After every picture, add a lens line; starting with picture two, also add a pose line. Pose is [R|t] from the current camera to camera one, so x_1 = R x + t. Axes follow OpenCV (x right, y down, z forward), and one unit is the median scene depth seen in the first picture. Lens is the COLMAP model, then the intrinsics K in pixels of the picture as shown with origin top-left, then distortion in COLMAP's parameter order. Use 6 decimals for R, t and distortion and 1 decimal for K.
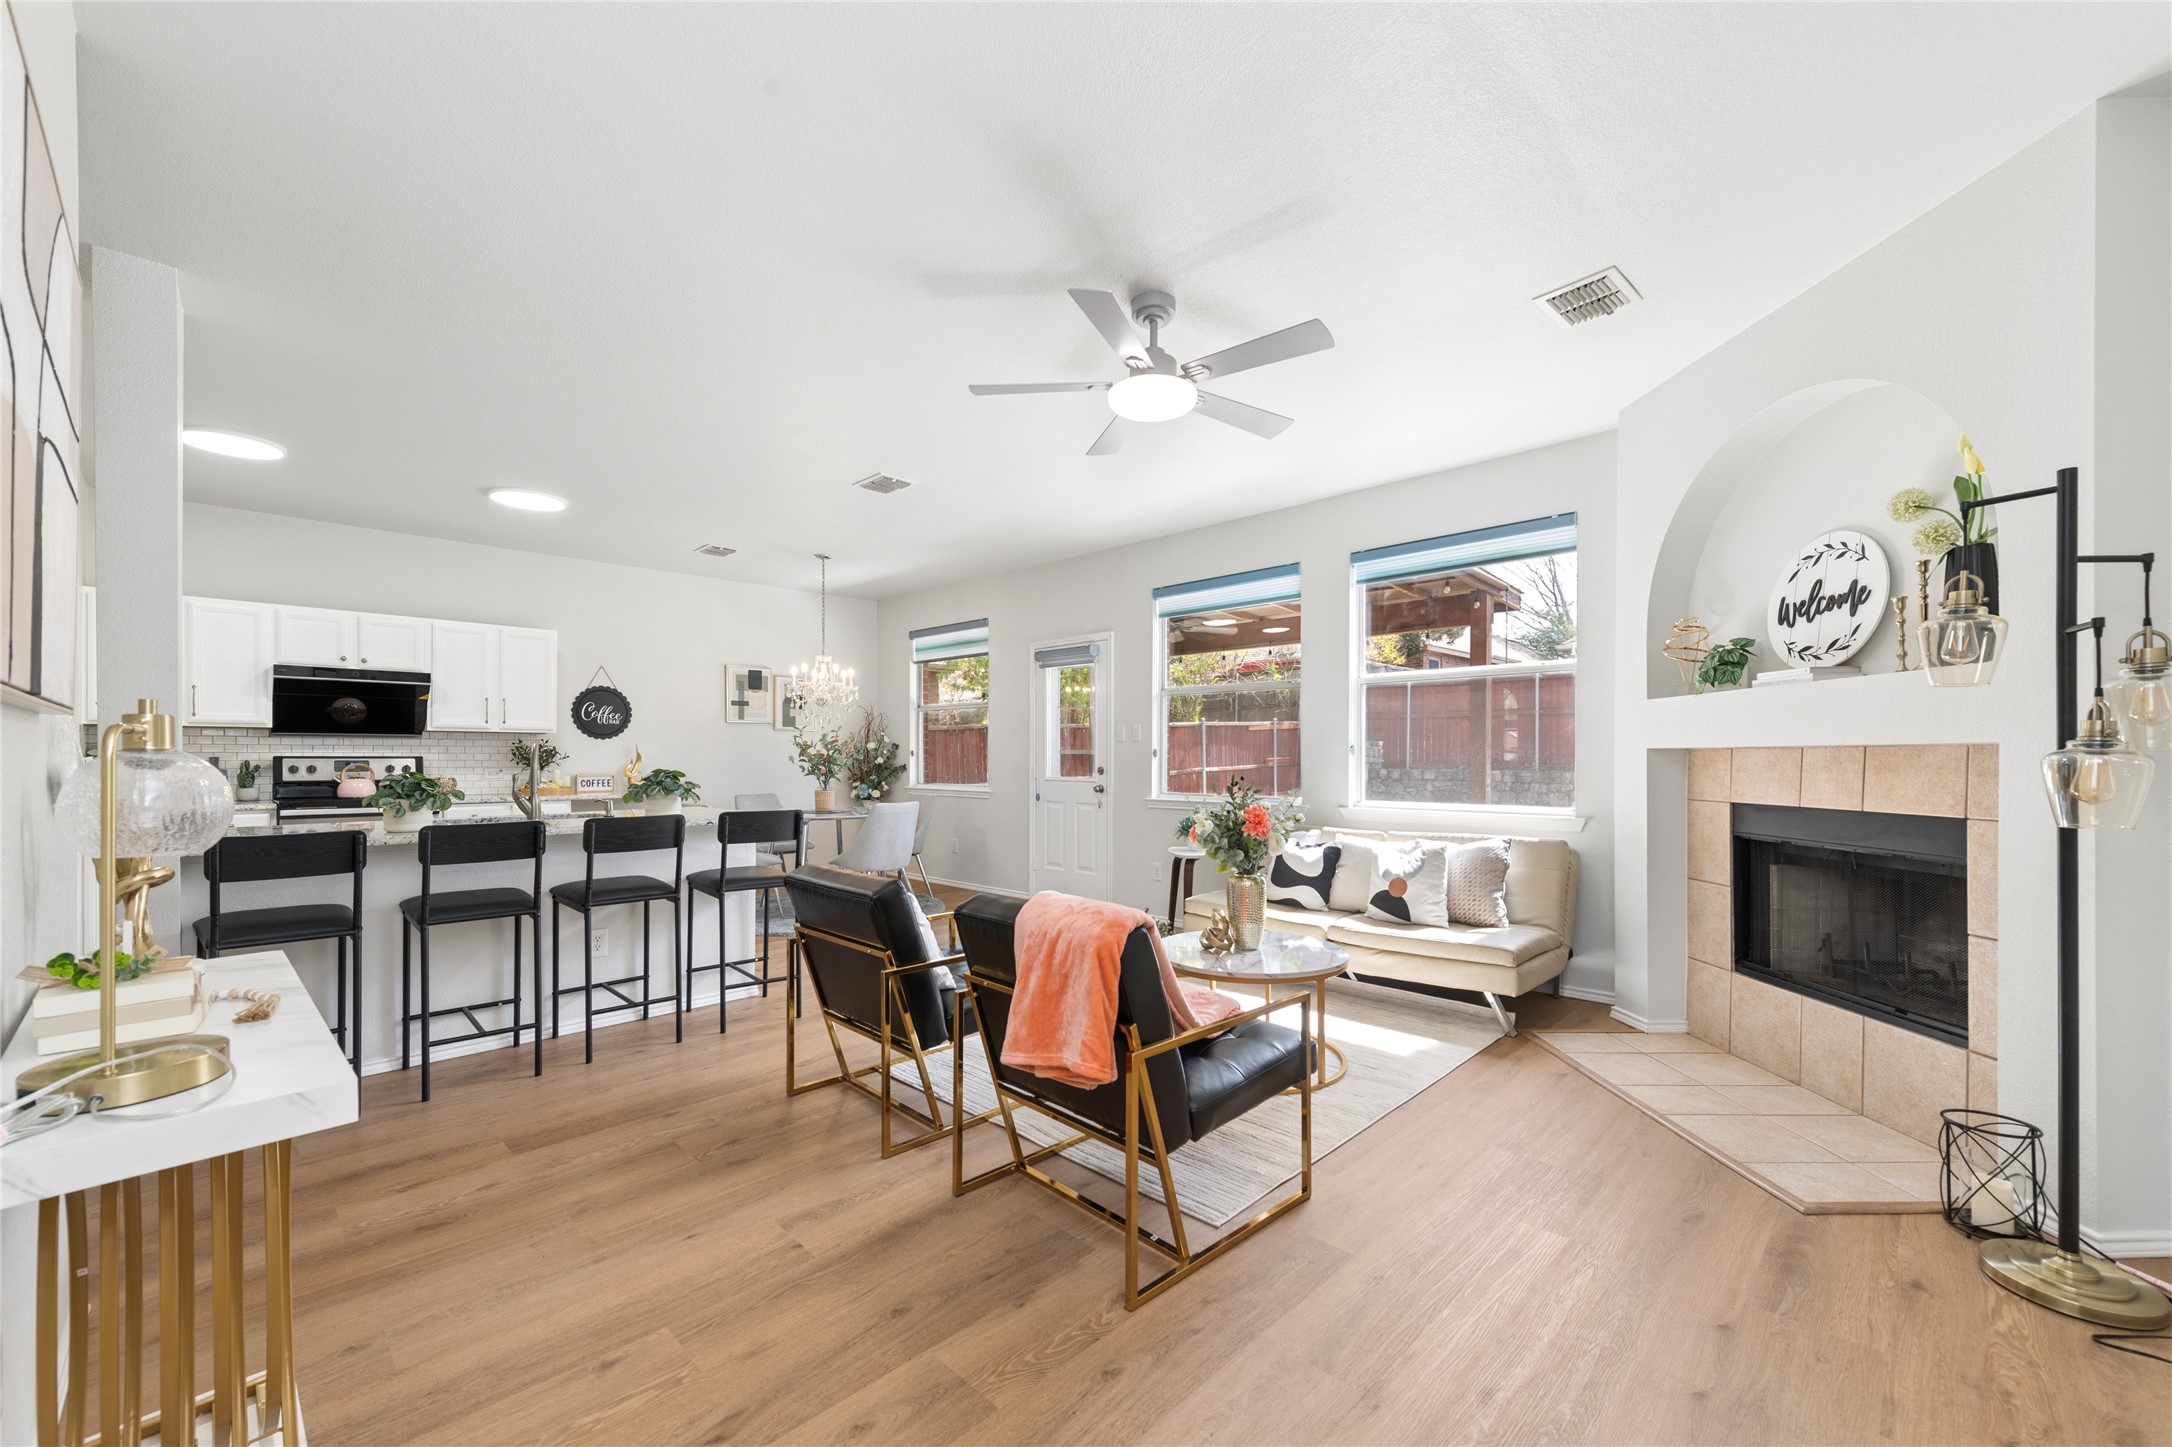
lens RADIAL K [[853.1, 0, 1086.2], [0, 853.1, 753.2], [0, 0, 1]] dist [0.008444, 0.000001]
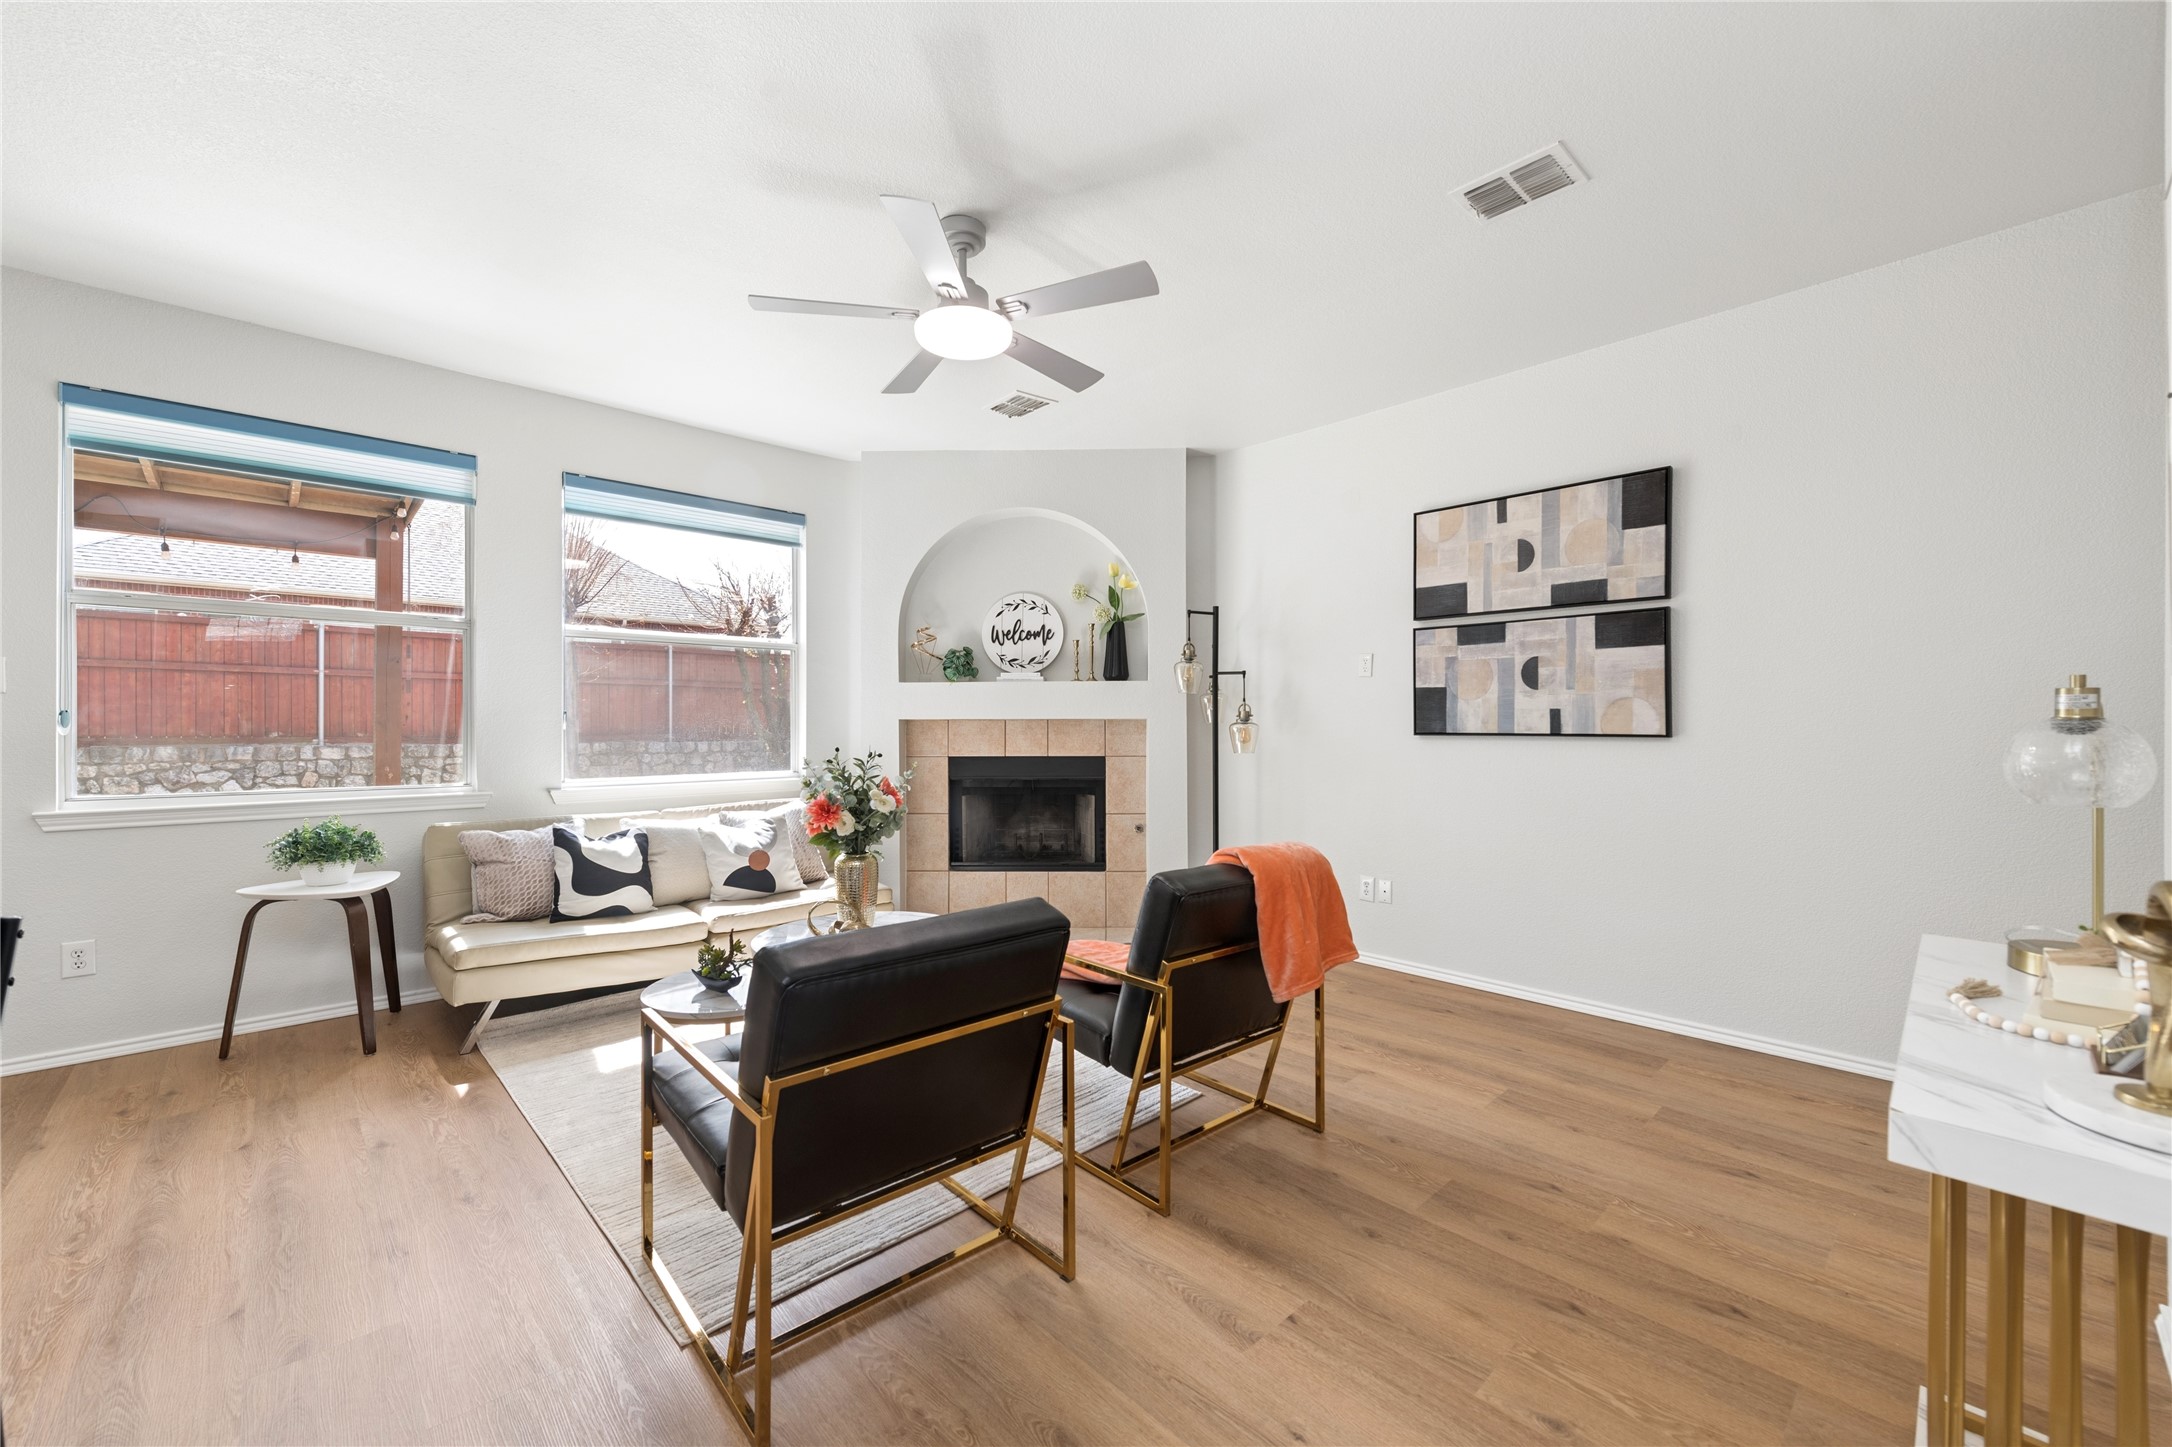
lens RADIAL K [[853.1, 0, 1086.1], [0, 853.1, 727.8], [0, 0, 1]] dist [0.008444, 0.000001]
pose [[0.042342, -0.004648, 0.999092, -0.798011], [-0.003480, 0.999982, 0.004800, -0.000066], [-0.999097, -0.003680, 0.042325, 0.794739]]
